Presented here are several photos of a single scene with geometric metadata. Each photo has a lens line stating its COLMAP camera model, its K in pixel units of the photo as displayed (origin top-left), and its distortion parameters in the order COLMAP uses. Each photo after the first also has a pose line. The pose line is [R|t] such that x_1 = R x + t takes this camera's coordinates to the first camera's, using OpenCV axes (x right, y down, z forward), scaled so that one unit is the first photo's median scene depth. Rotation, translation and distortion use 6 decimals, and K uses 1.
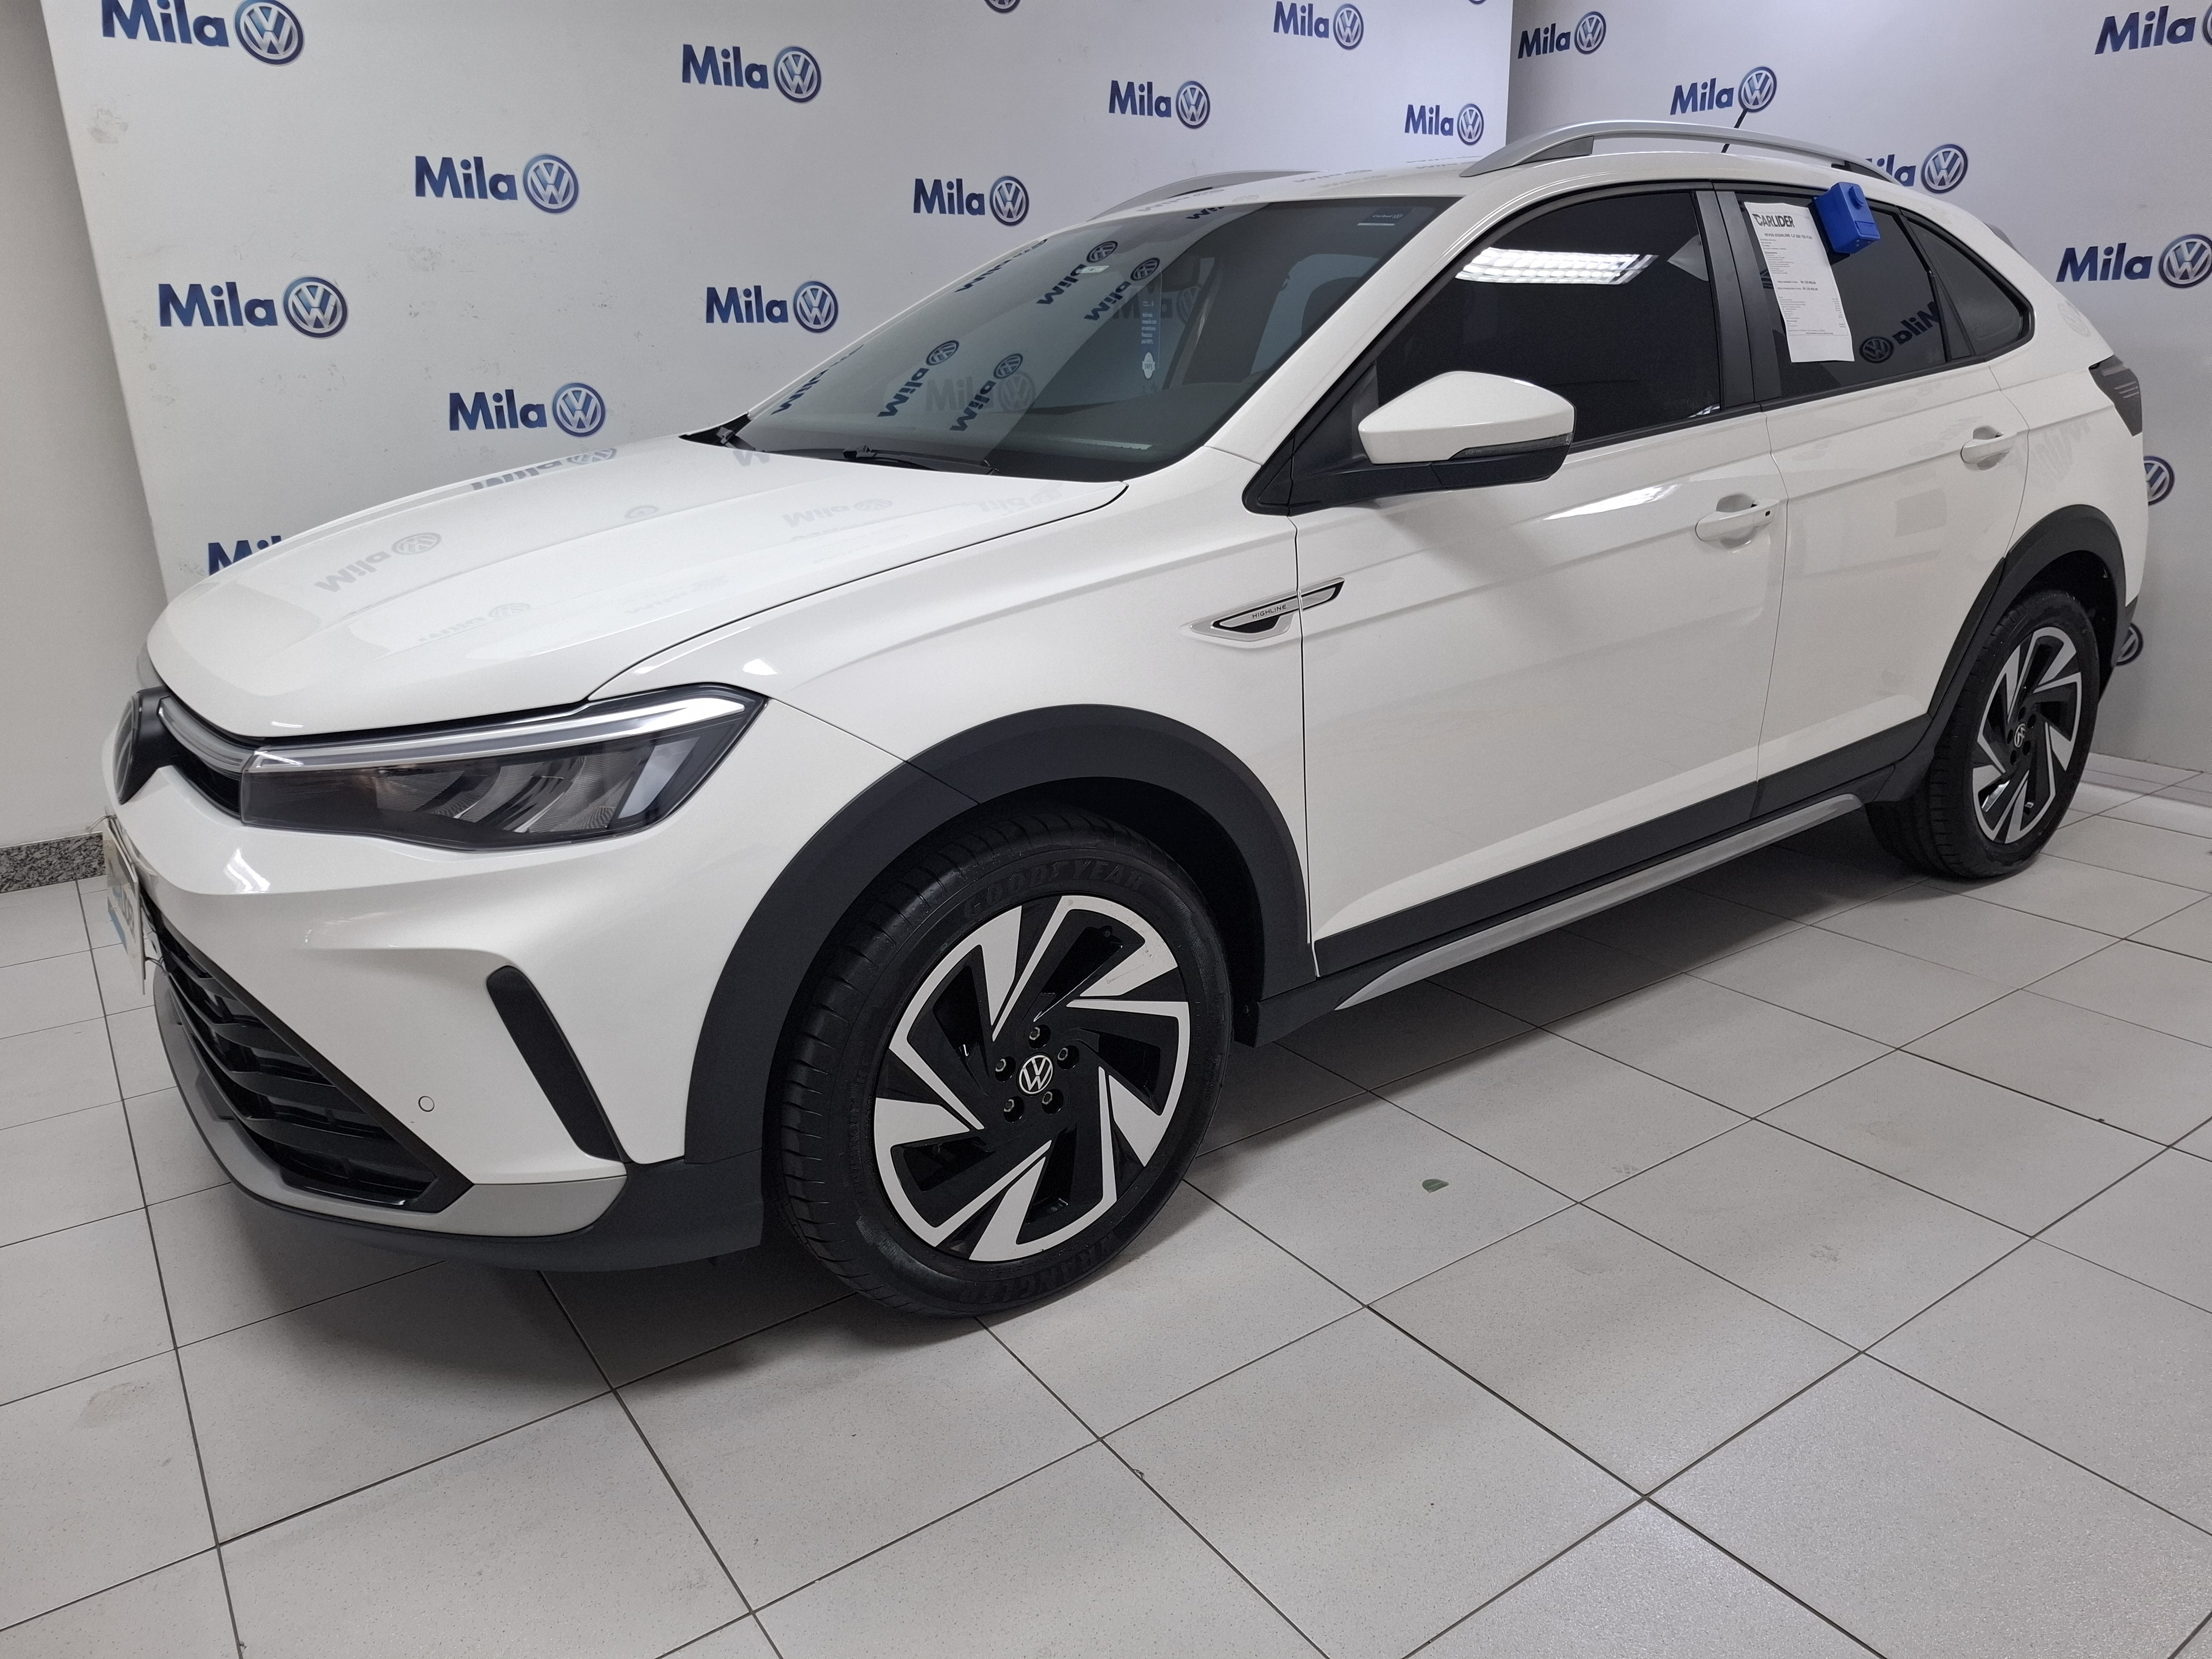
lens RADIAL K [[1478.3, 0, 1149.7], [0, 1478.3, 830.1], [0, 0, 1]] dist [0.027017, -0.016895]
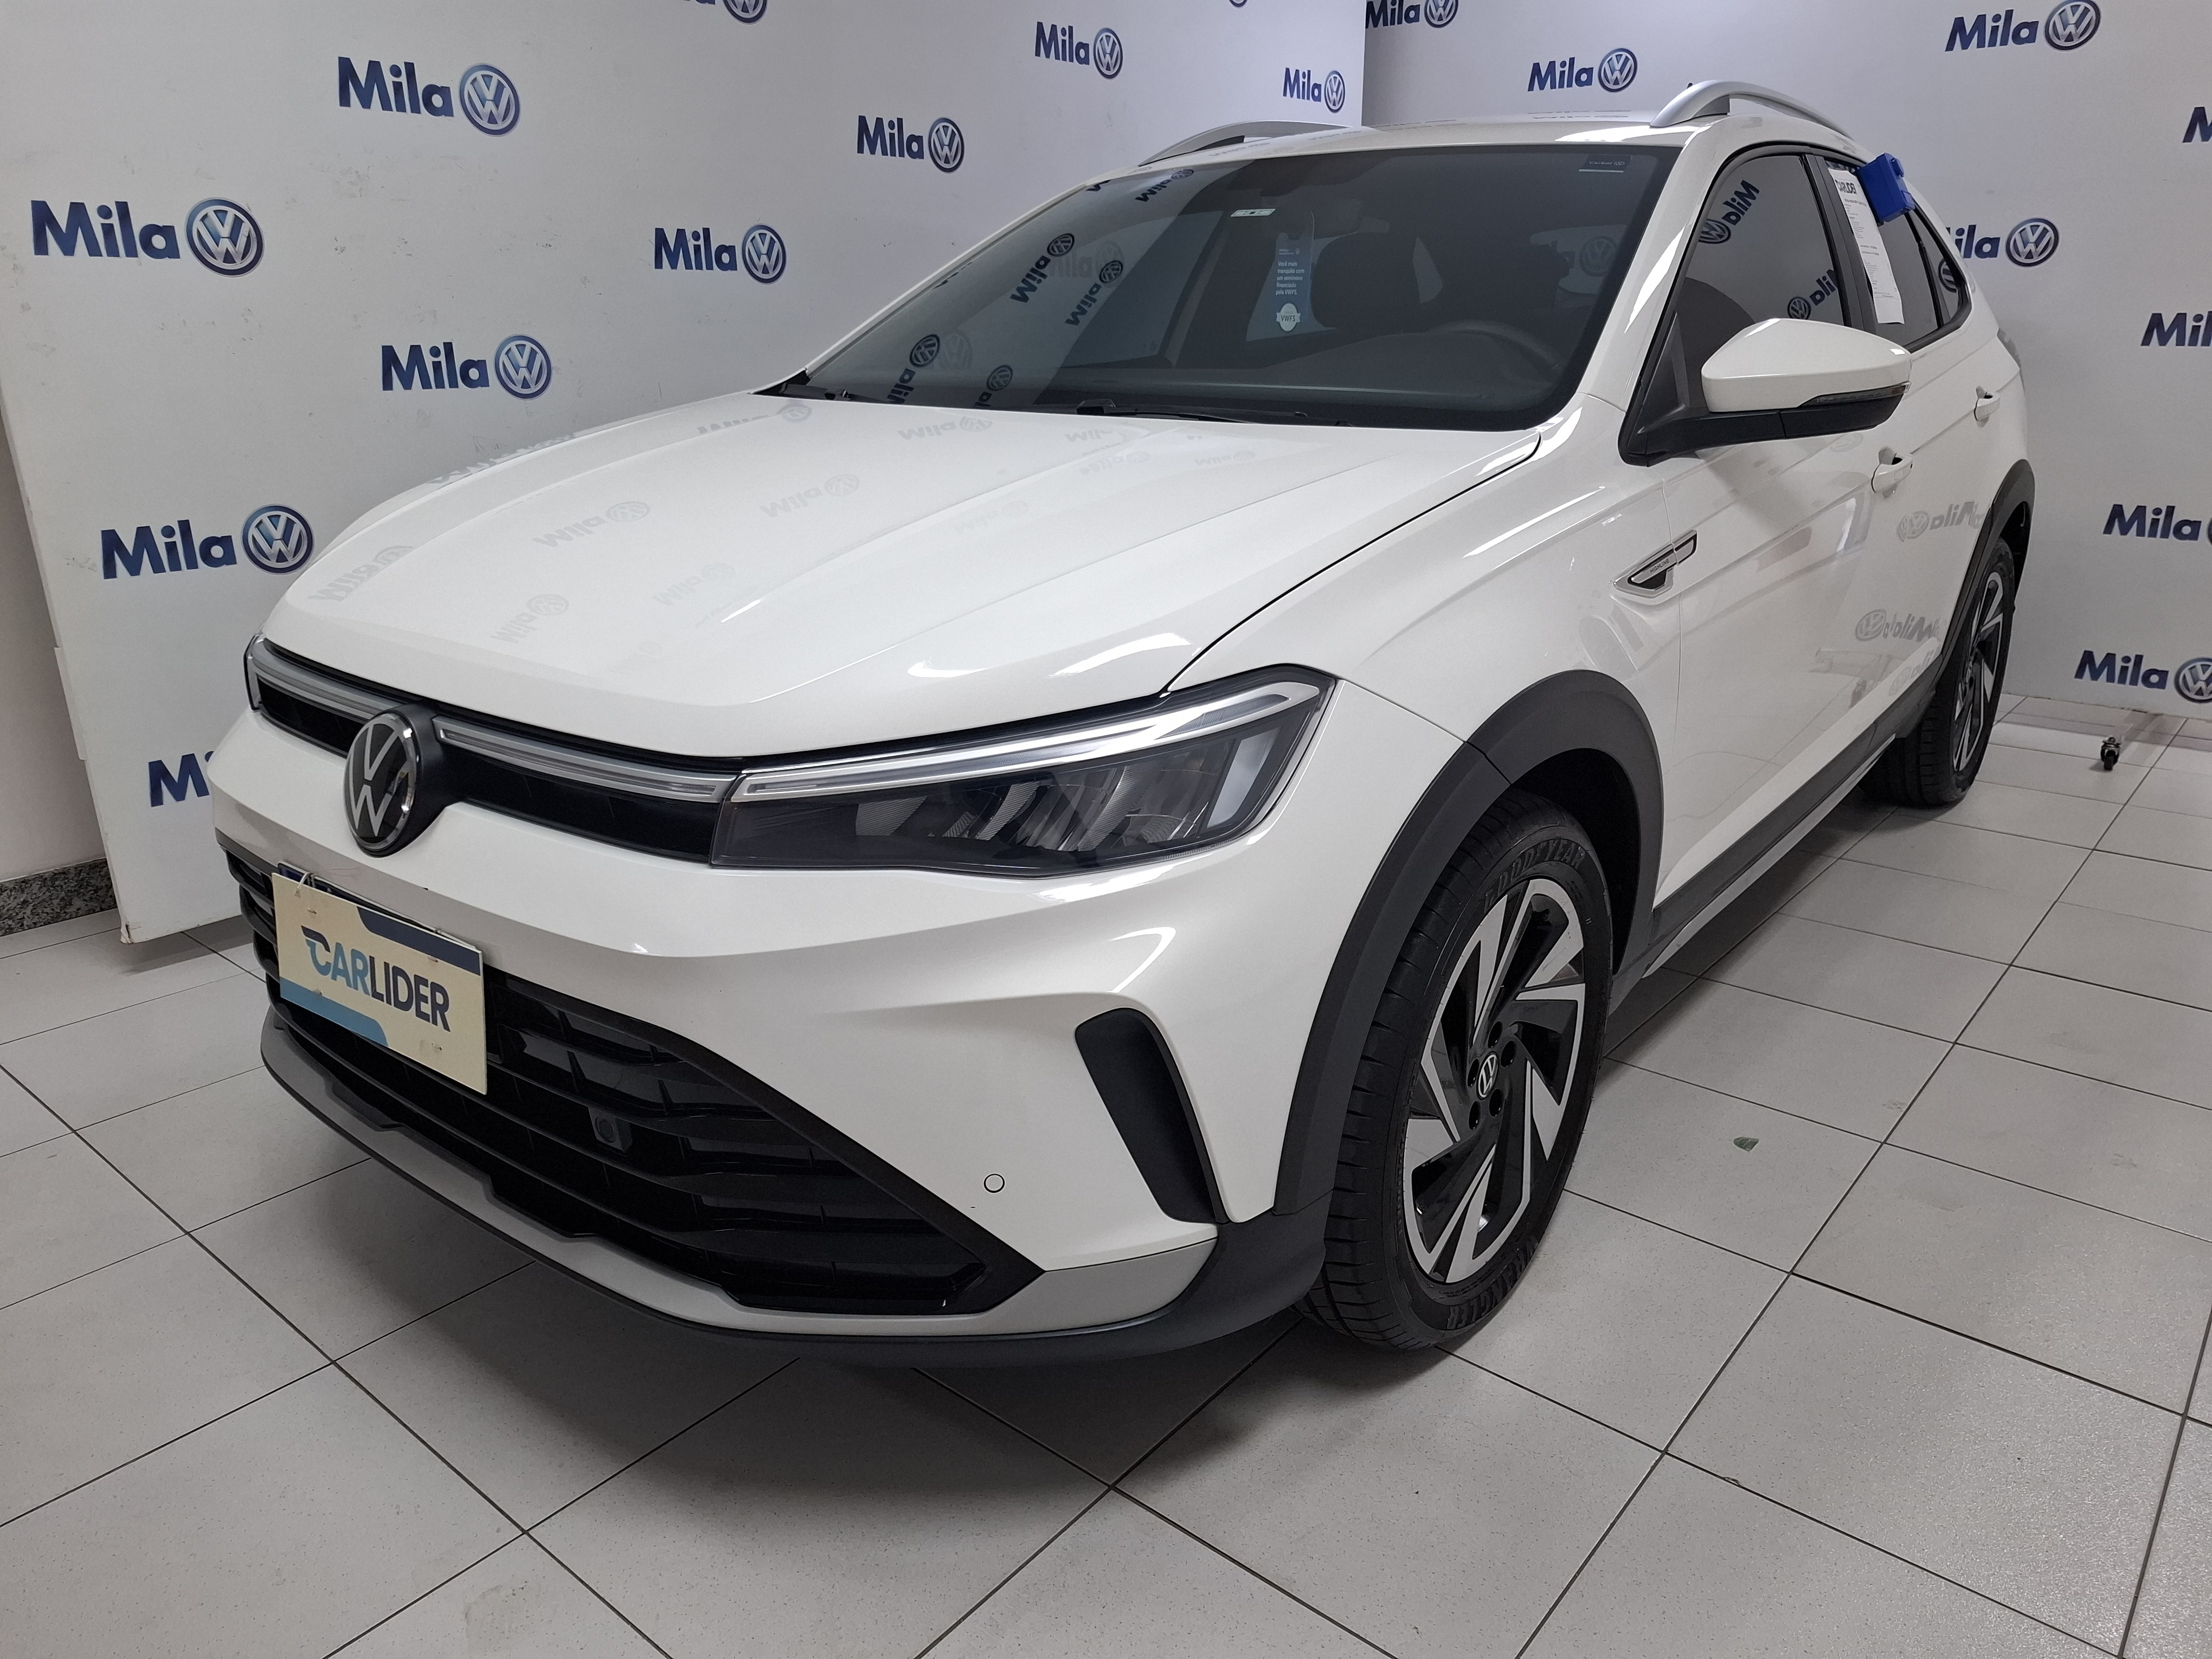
lens RADIAL K [[1478.1, 0, 1106.0], [0, 1478.1, 829.5], [0, 0, 1]] dist [0.007409, 0.002801]
pose [[0.968601, -0.069134, 0.238815, -0.316503], [0.065808, 0.997592, 0.021882, -0.014320], [-0.239753, -0.005479, 0.970819, 0.097603]]
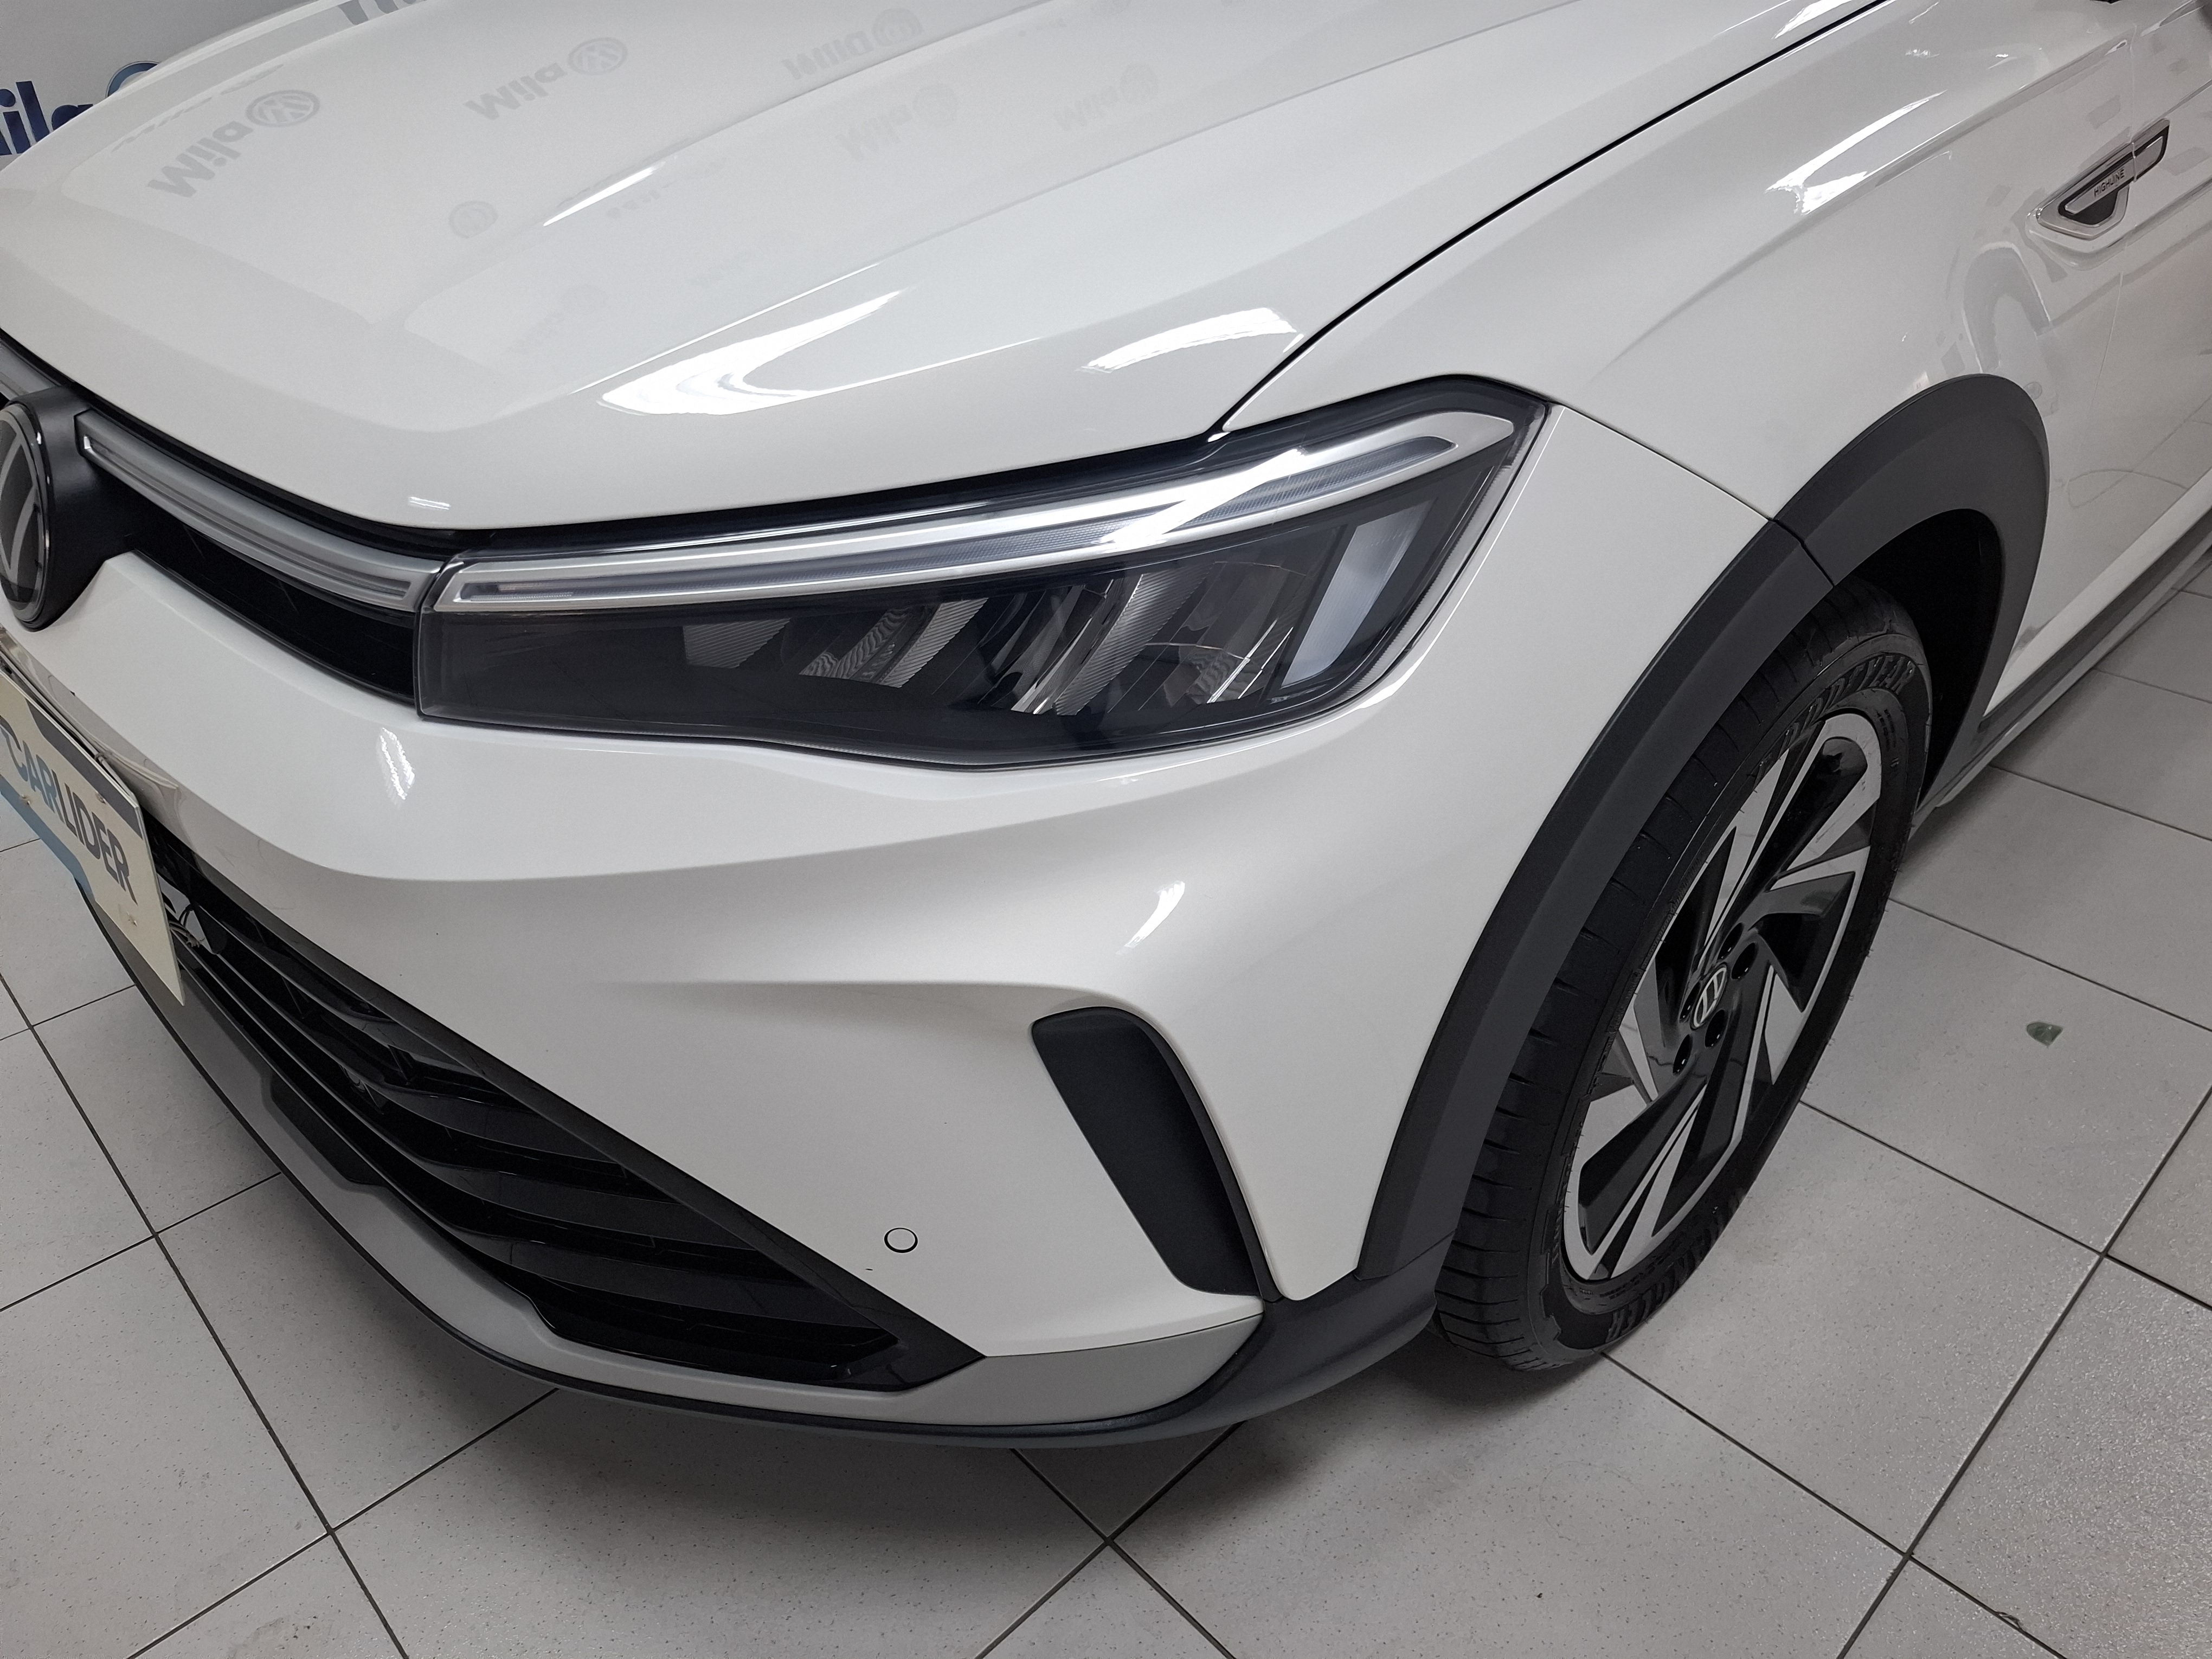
lens RADIAL K [[1478.1, 0, 1106.0], [0, 1478.1, 829.5], [0, 0, 1]] dist [0.007409, 0.002801]
pose [[0.990446, -0.066908, 0.120583, -0.243349], [0.033404, 0.964775, 0.260947, -0.044591], [-0.133795, -0.254426, 0.957793, 0.278692]]
